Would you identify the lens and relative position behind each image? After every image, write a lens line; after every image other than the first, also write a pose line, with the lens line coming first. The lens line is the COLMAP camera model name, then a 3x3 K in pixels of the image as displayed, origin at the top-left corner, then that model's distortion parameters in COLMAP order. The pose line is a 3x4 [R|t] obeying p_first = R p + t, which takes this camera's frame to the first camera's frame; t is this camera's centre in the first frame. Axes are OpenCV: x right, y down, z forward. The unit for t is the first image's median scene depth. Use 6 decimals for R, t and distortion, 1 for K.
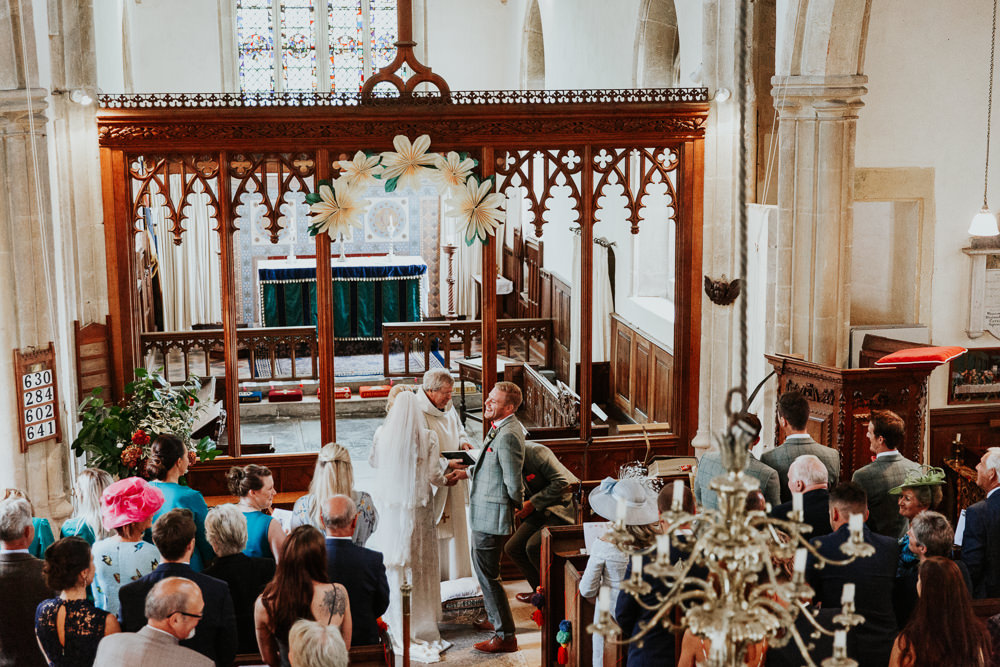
lens RADIAL K [[1457.0, 0, 500.0], [0, 1457.0, 333.5], [0, 0, 1]] dist [-0.012363, 0.008834]
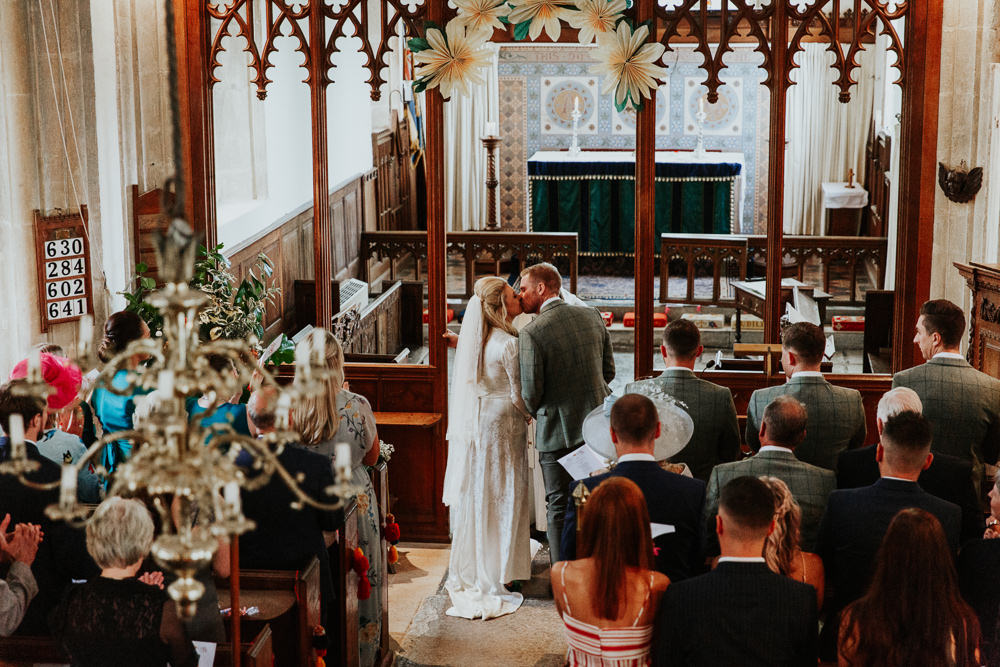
lens RADIAL K [[1883.6, 0, 500.0], [0, 1883.6, 333.5], [0, 0, 1]] dist [-0.006559, -0.103580]
pose [[0.952232, 0.060620, -0.299300, 0.226964], [-0.053089, 0.998036, 0.033237, 0.027893], [0.300727, -0.015760, 0.953580, 0.026178]]
